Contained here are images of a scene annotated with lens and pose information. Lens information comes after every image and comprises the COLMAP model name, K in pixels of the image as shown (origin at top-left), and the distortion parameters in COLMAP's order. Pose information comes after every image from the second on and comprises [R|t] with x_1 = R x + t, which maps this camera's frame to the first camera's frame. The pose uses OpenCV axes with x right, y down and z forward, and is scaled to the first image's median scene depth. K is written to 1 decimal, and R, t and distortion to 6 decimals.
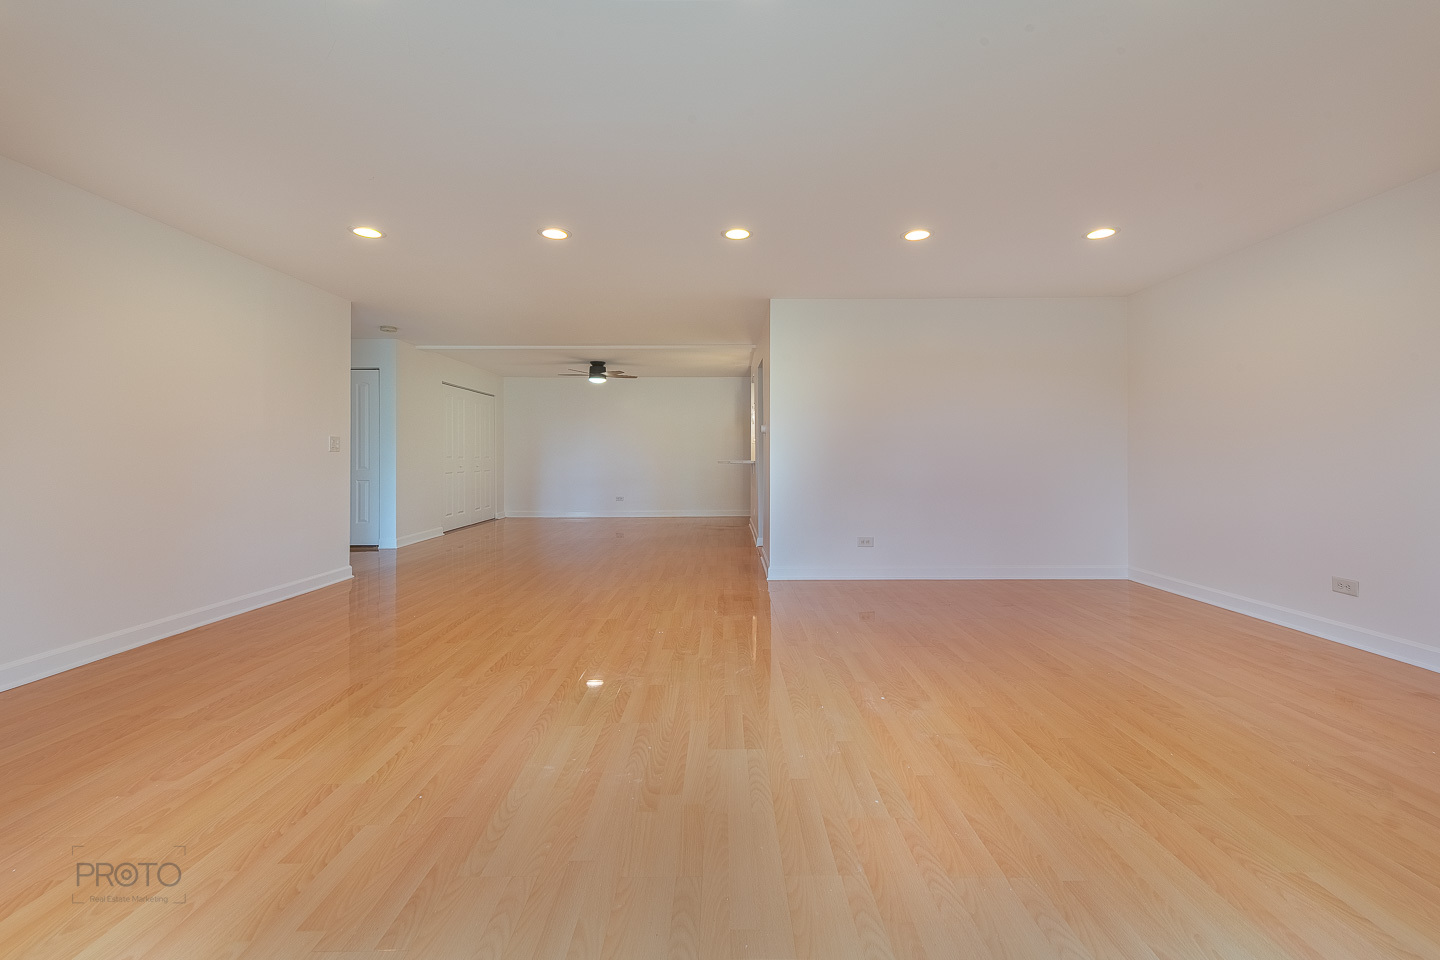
lens RADIAL K [[573.7, 0, 728.2], [0, 573.7, 473.1], [0, 0, 1]] dist [0.016094, -0.000559]
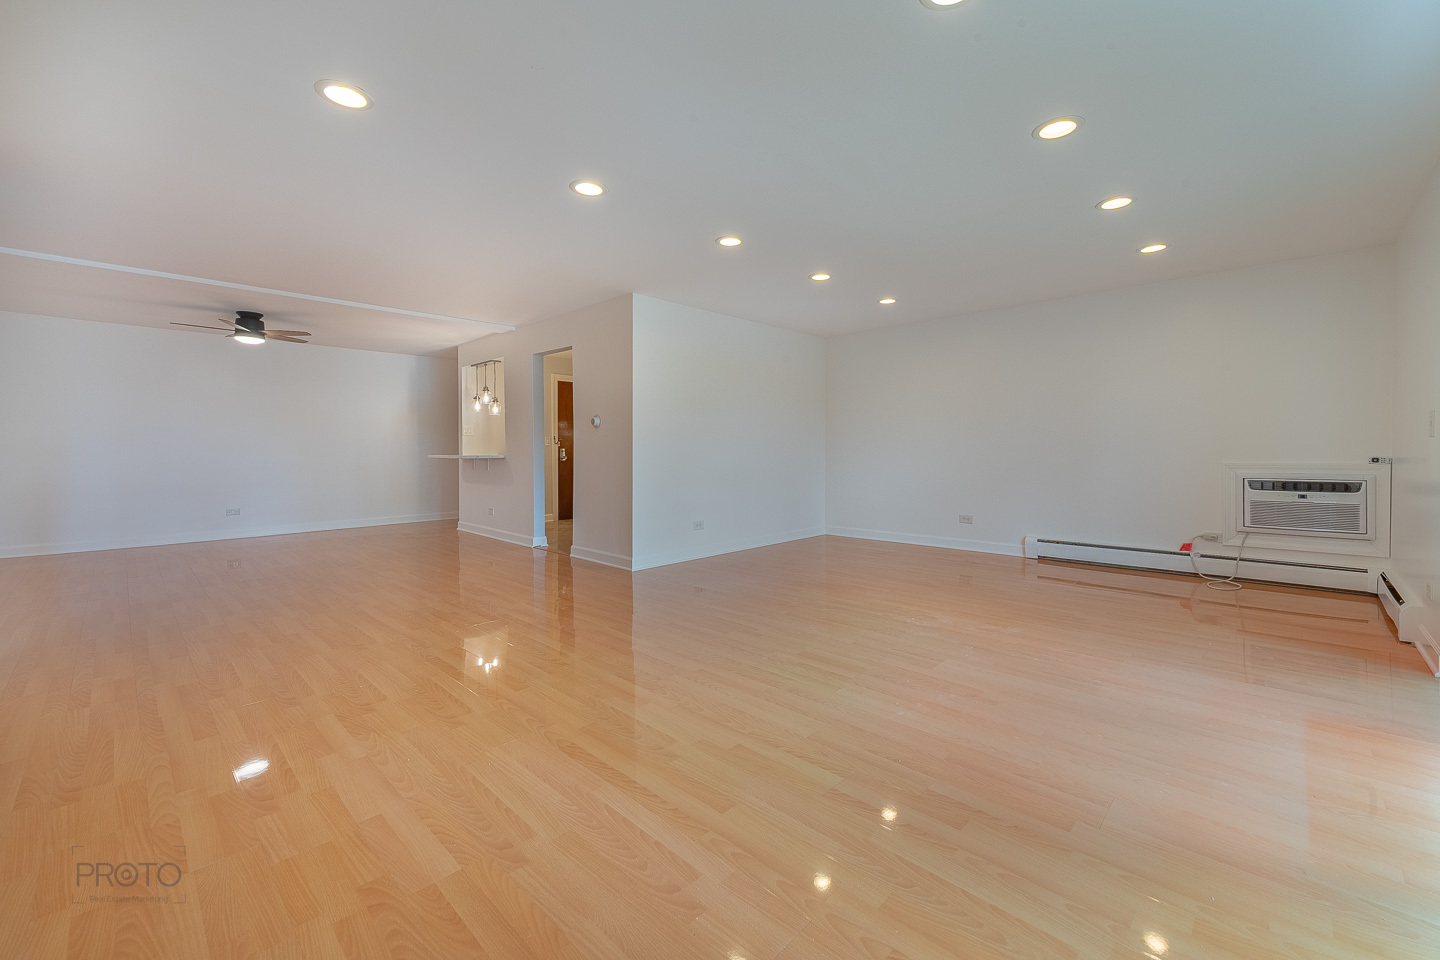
lens RADIAL K [[573.7, 0, 730.7], [0, 573.7, 471.5], [0, 0, 1]] dist [0.016094, -0.000559]
pose [[0.700500, -0.025330, 0.713203, -1.005858], [0.023034, 0.999652, 0.012879, 0.003089], [-0.713281, 0.007406, 0.700840, 0.319235]]
